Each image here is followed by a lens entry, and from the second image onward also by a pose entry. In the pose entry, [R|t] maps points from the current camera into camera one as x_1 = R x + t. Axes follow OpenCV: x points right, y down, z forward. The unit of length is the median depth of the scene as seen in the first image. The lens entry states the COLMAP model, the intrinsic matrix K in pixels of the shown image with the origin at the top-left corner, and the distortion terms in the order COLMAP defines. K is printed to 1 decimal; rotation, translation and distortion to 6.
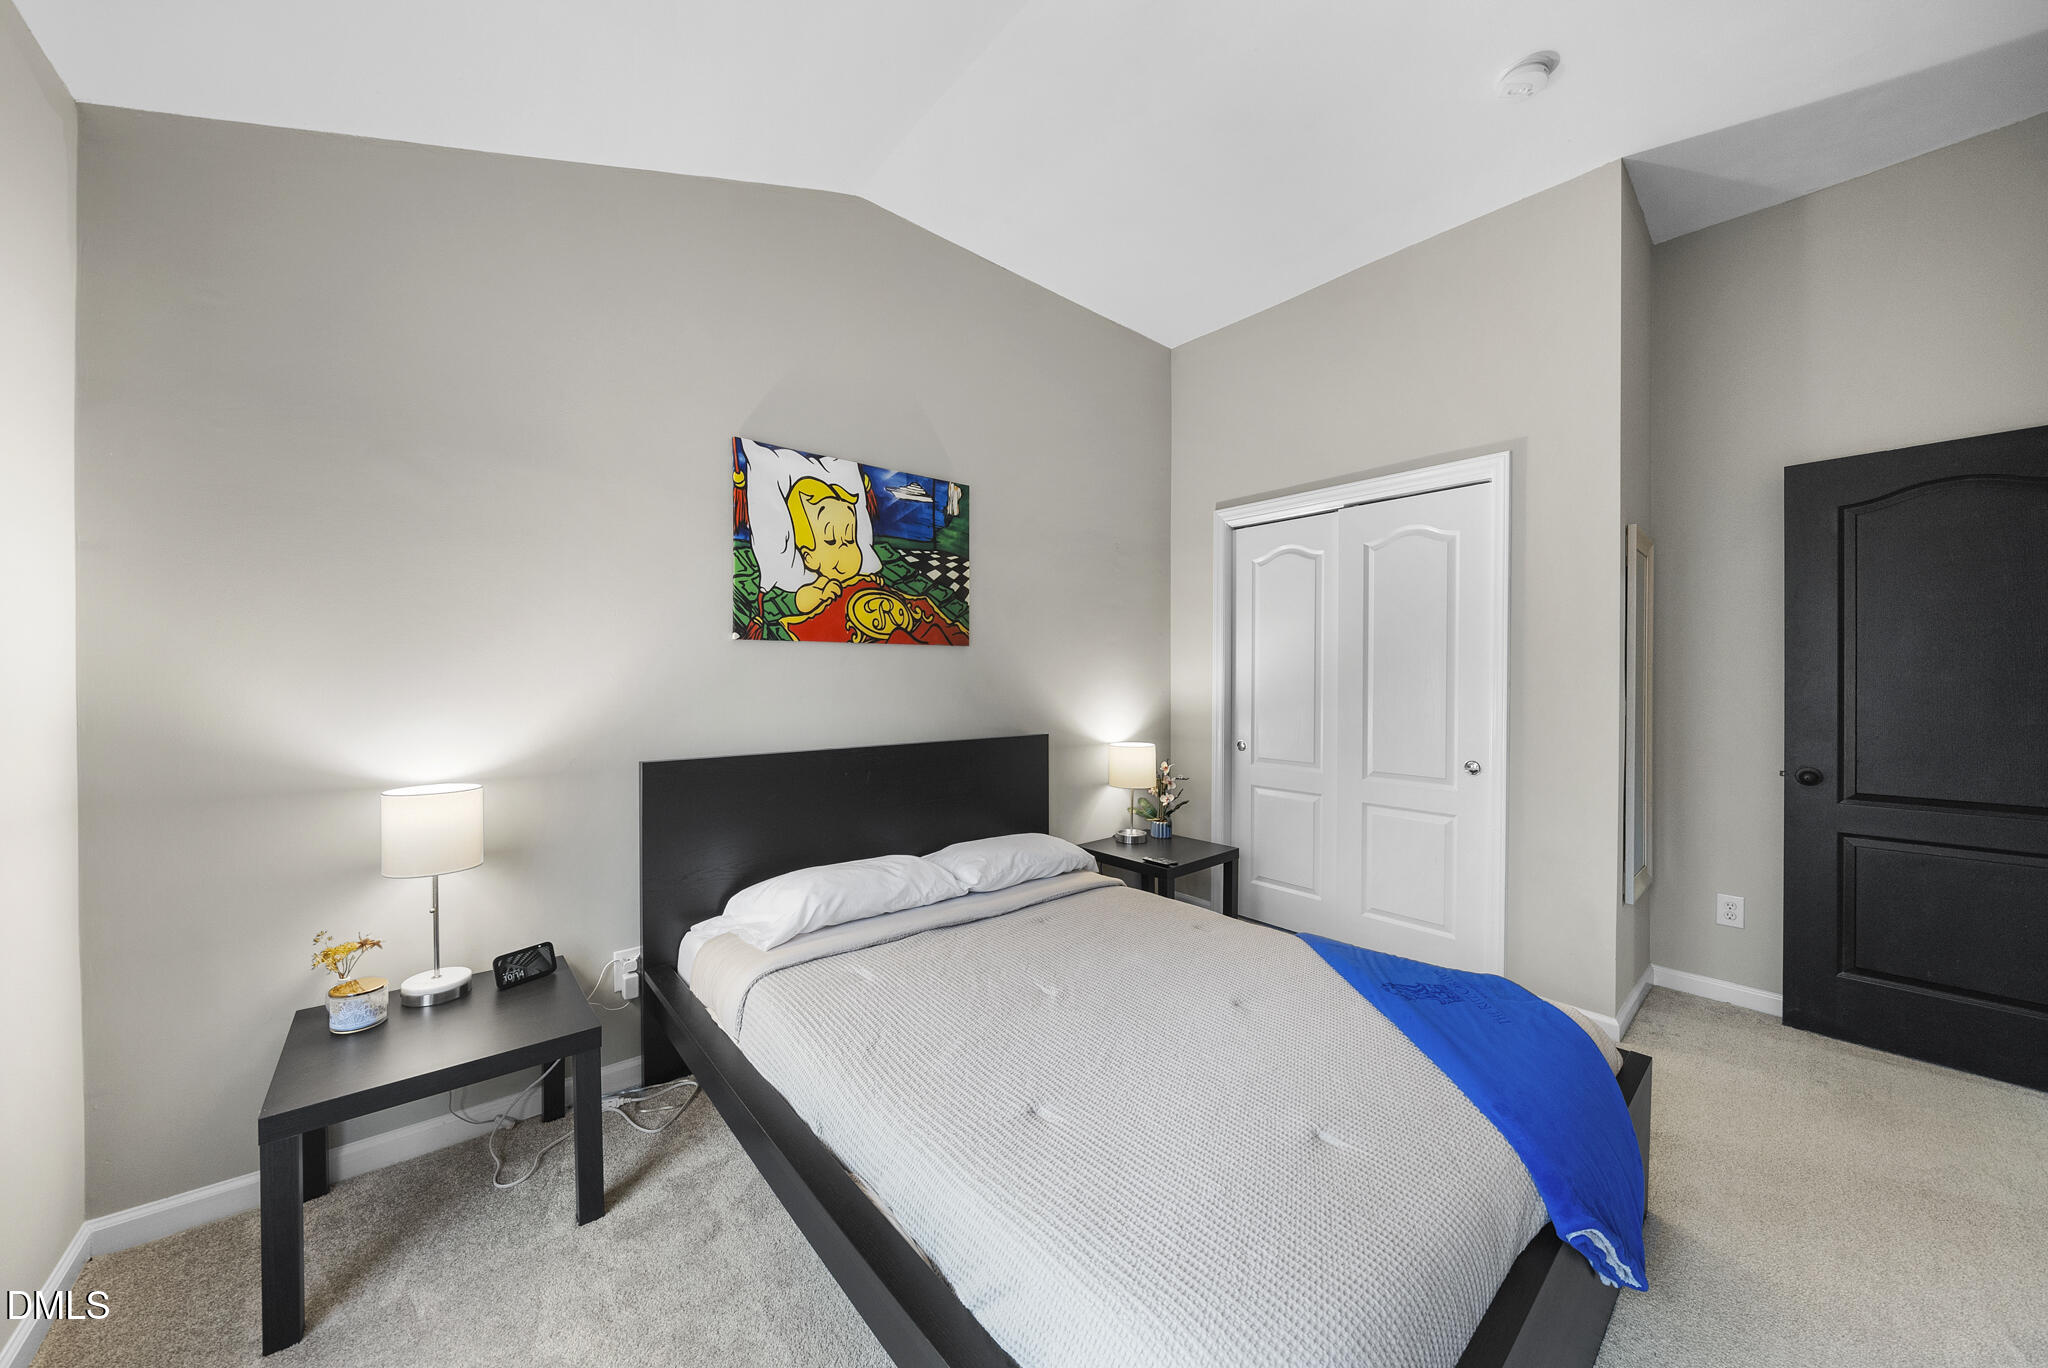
lens RADIAL K [[698.4, 0, 1036.1], [0, 698.4, 675.4], [0, 0, 1]] dist [-0.005023, -0.000493]
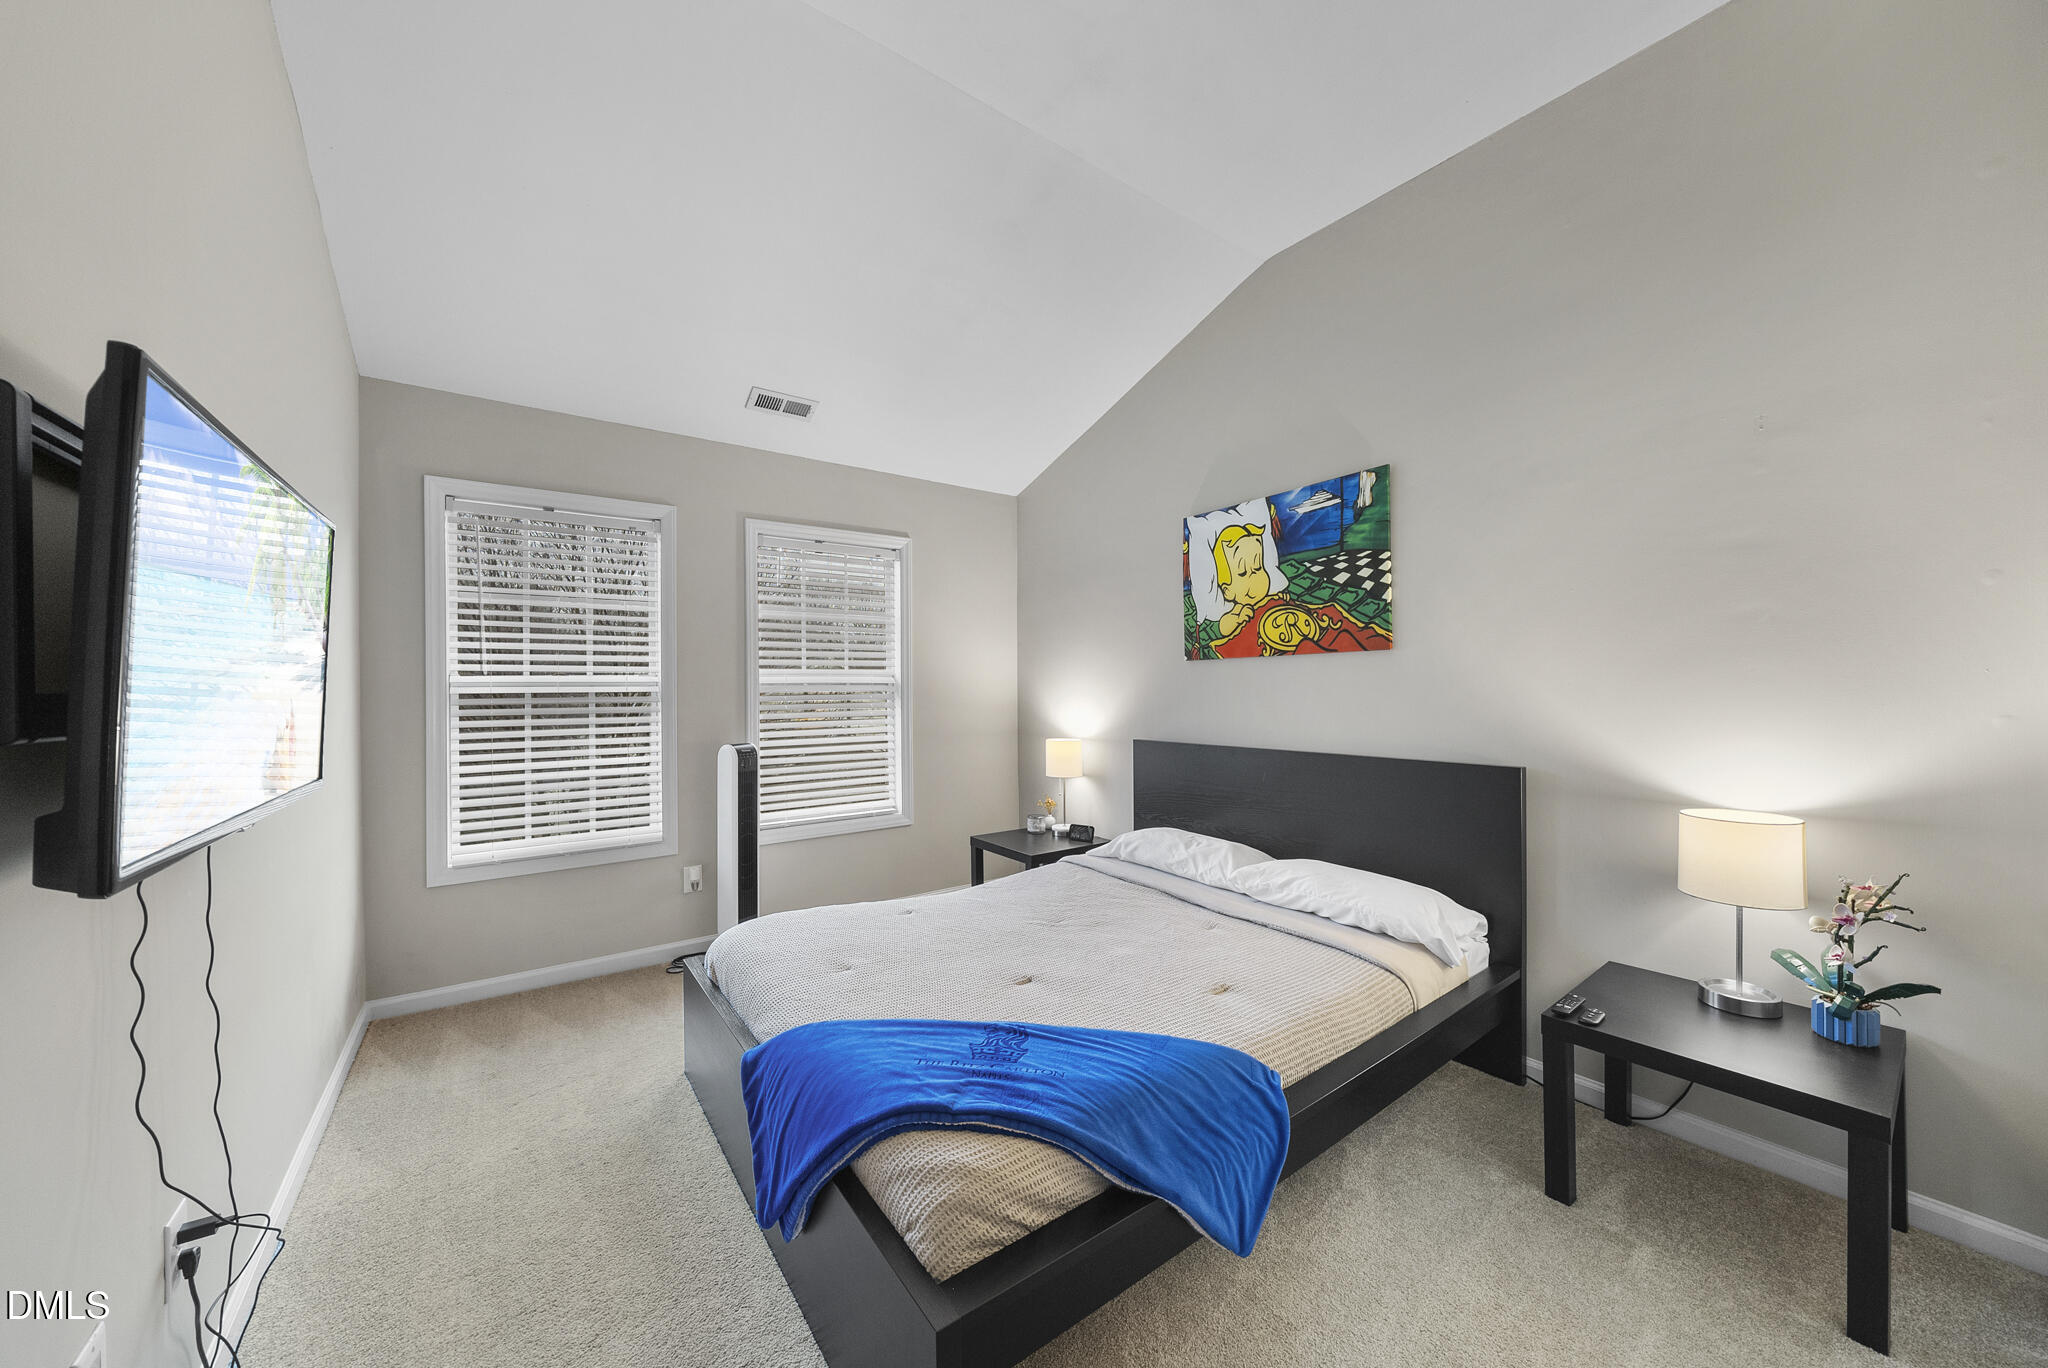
lens RADIAL K [[698.4, 0, 1035.2], [0, 698.4, 690.7], [0, 0, 1]] dist [-0.005023, -0.000493]
pose [[-0.062430, -0.007714, -0.998020, 0.859514], [-0.001116, 0.999970, -0.007659, 0.017098], [0.998049, 0.000635, -0.062437, 0.673858]]
